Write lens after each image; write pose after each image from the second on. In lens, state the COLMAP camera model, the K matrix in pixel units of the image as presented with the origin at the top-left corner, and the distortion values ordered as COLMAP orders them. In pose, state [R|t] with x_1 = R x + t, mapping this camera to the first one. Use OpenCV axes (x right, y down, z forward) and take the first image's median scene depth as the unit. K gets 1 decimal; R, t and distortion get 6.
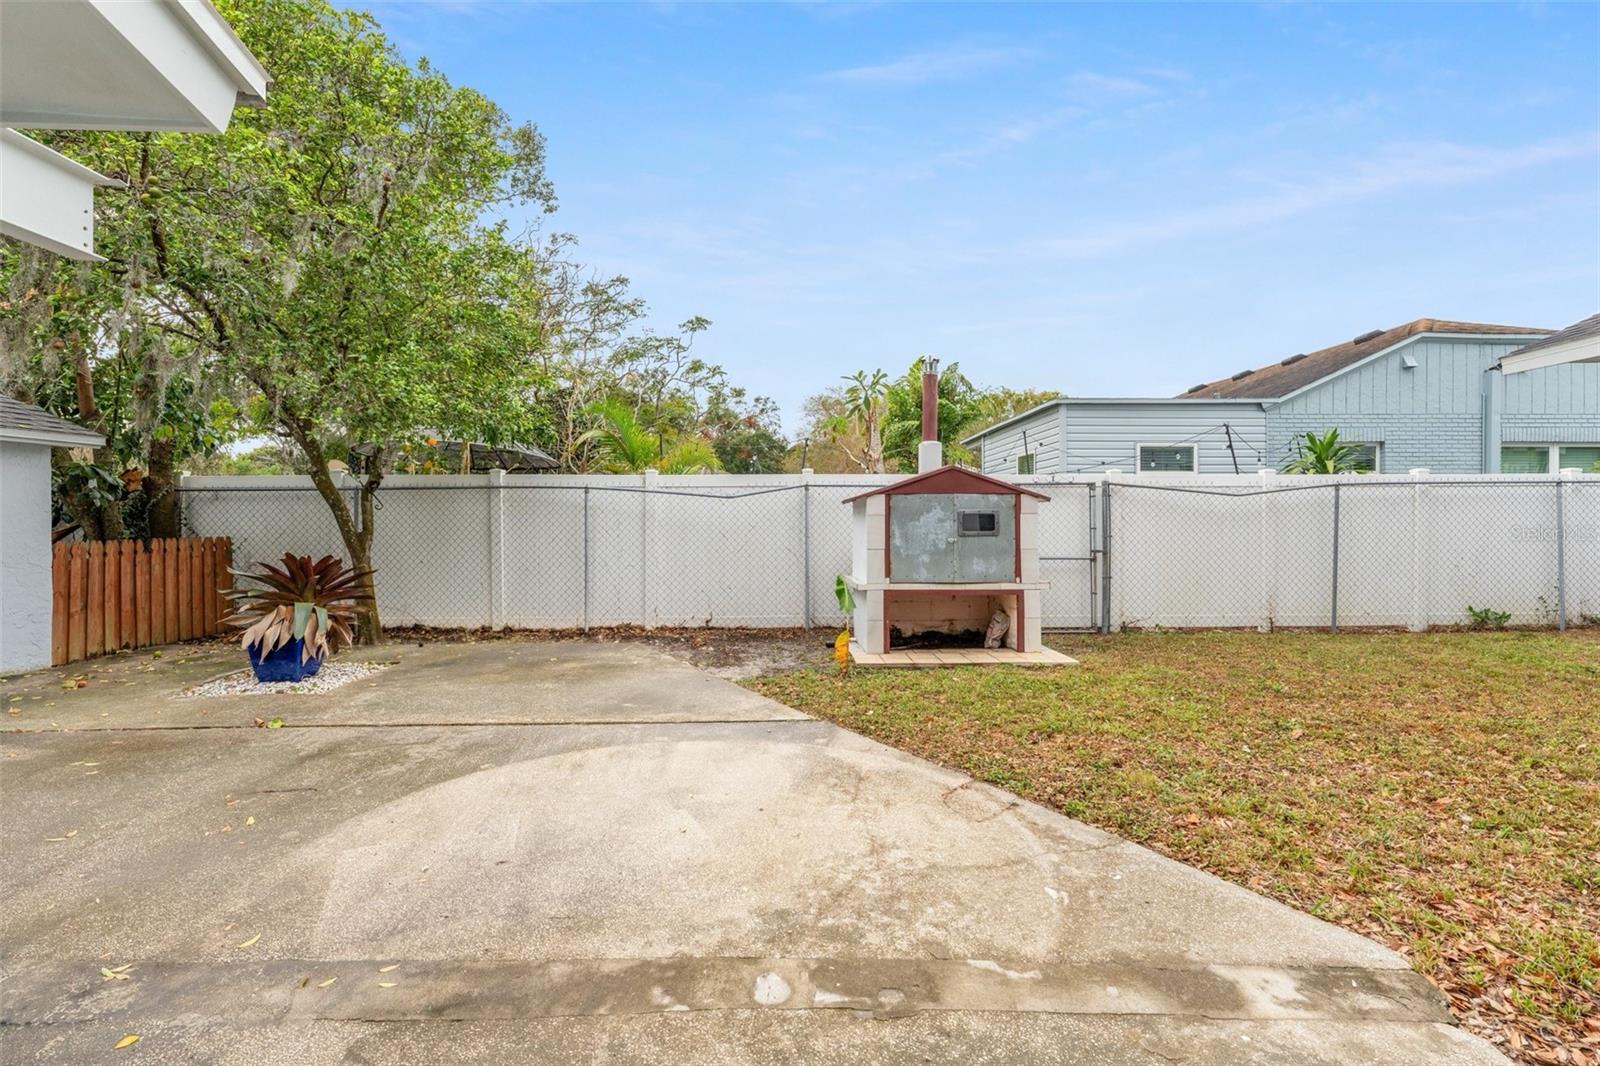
lens RADIAL K [[725.4, 0, 800.8], [0, 725.4, 518.9], [0, 0, 1]] dist [-0.000228, 0.000003]
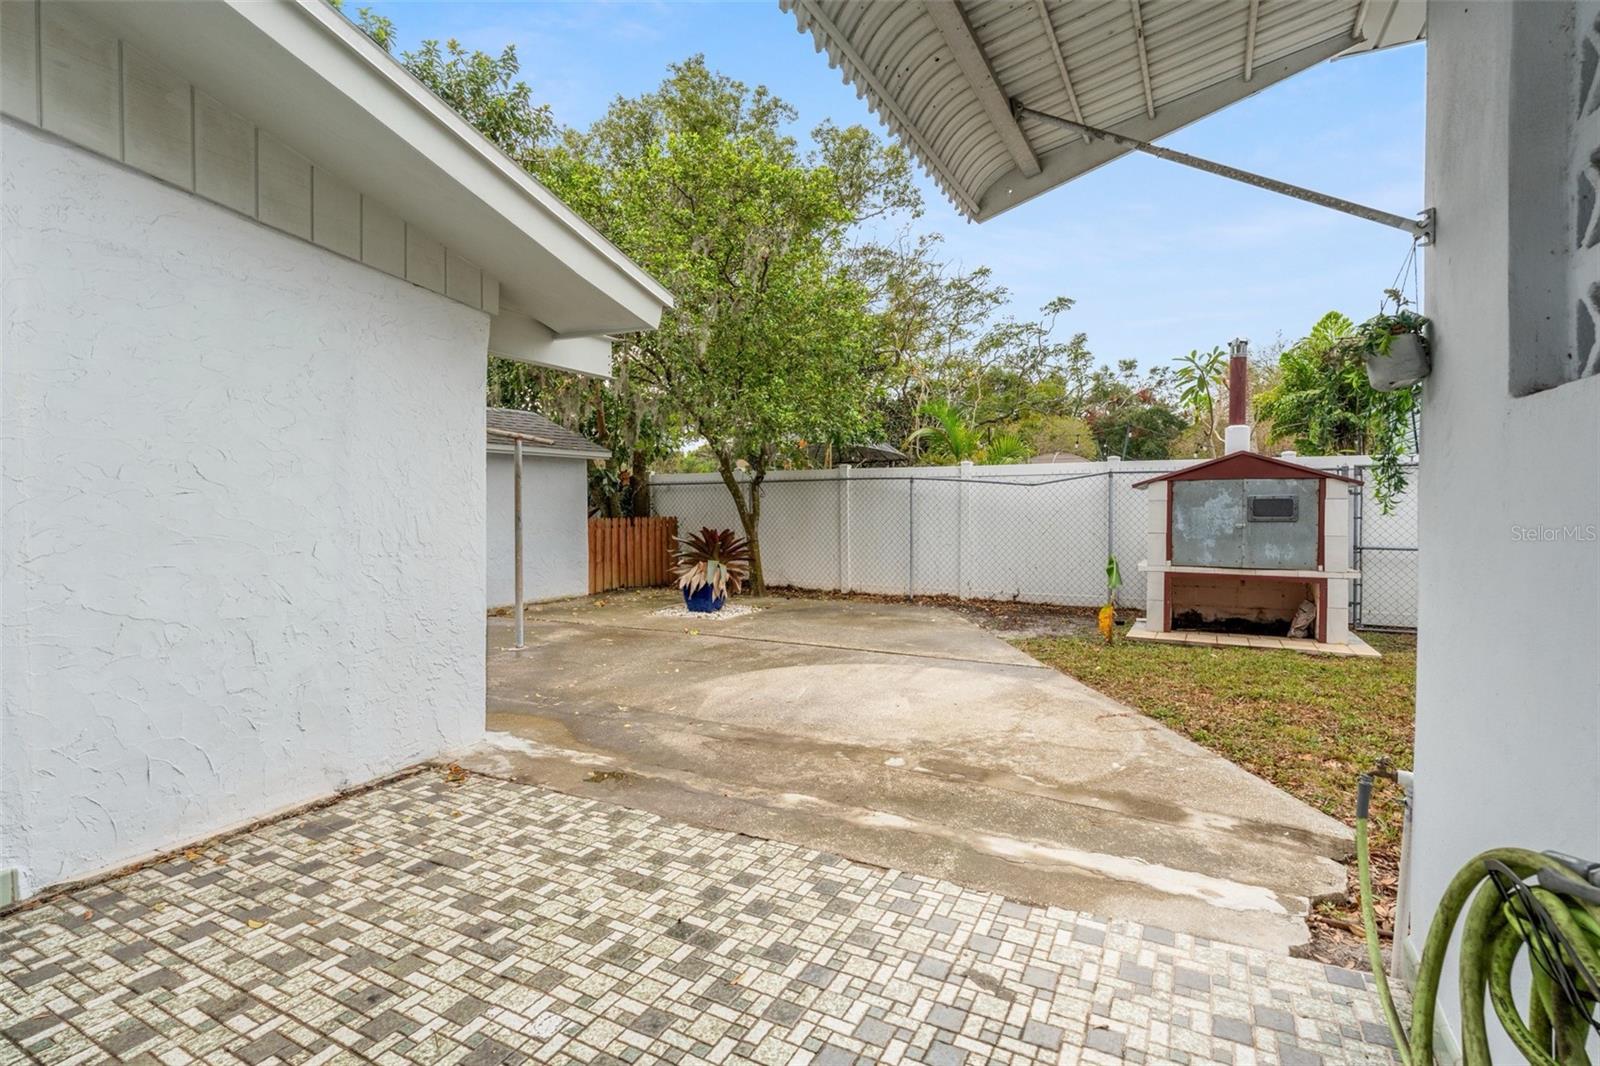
lens RADIAL K [[760.2, 0, 800.0], [0, 760.2, 533.0], [0, 0, 1]] dist [0.001004, 0.000166]
pose [[0.869545, 0.019017, -0.493488, 0.197610], [-0.000777, 0.999310, 0.037139, 0.001118], [0.493854, -0.031910, 0.868959, -0.219279]]
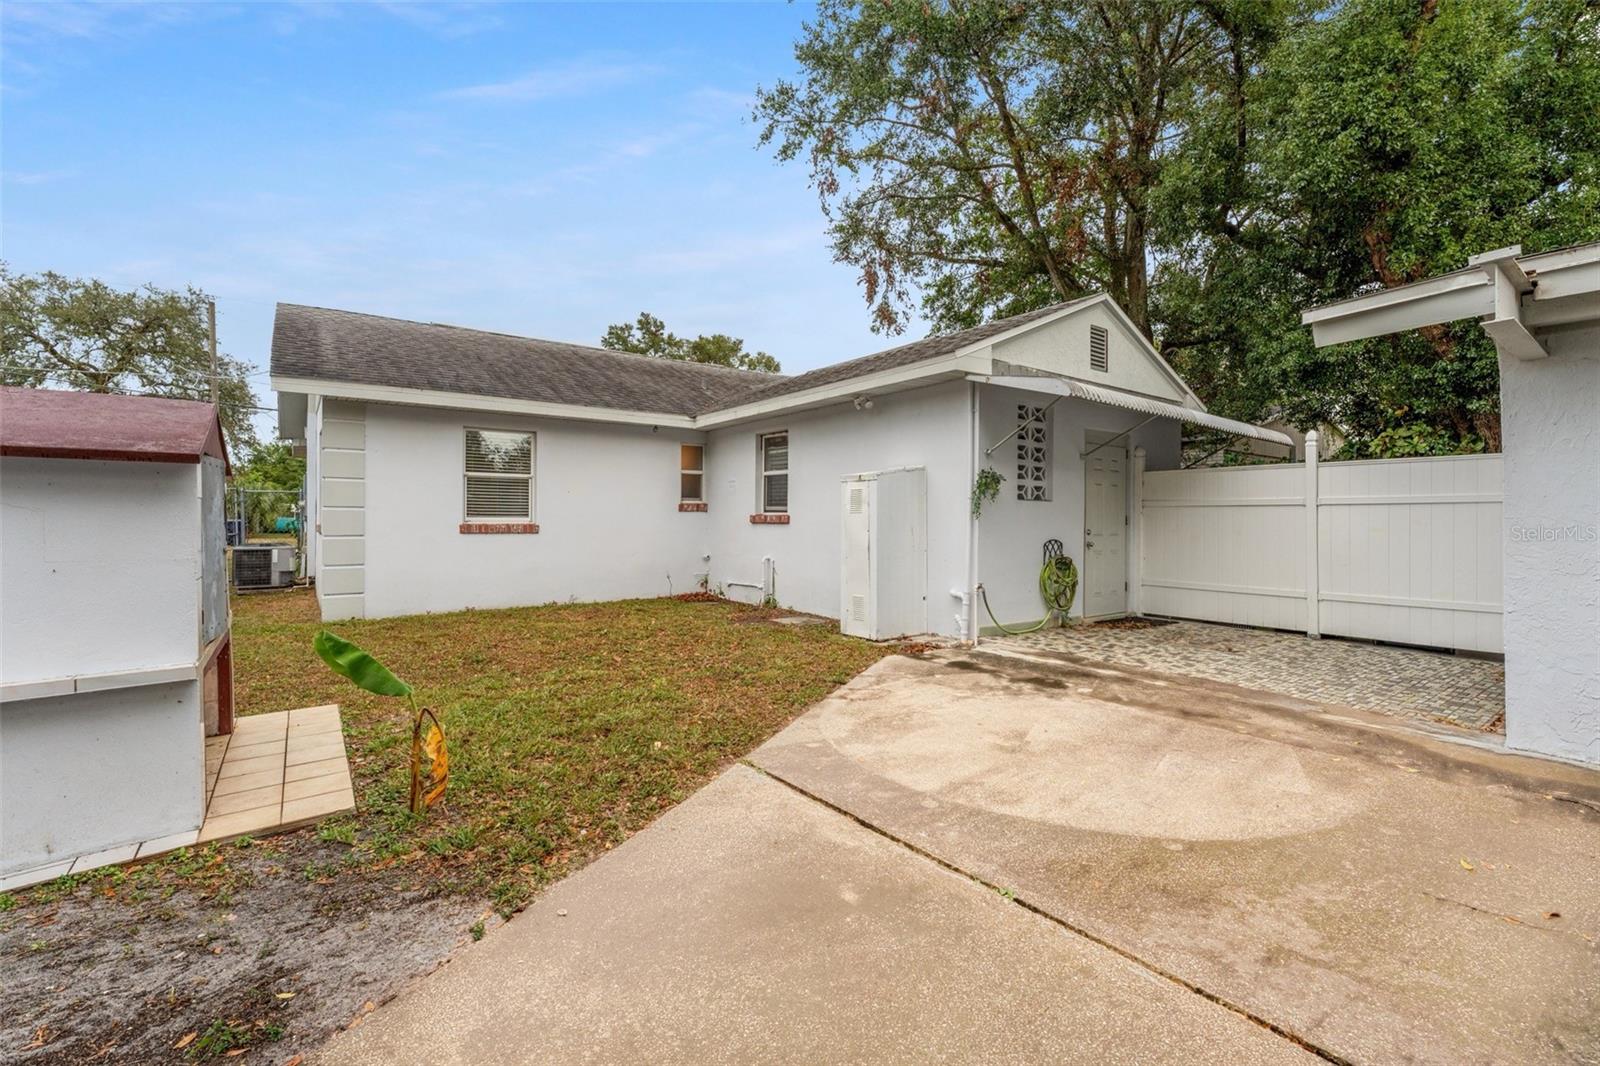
lens RADIAL K [[683.6, 0, 800.0], [0, 683.6, 533.0], [0, 0, 1]] dist [0.001016, 0.000271]
pose [[-0.567995, -0.020423, 0.822779, -0.420630], [-0.005179, 0.999761, 0.021241, 0.003972], [-0.823016, 0.007803, -0.567965, 0.915858]]
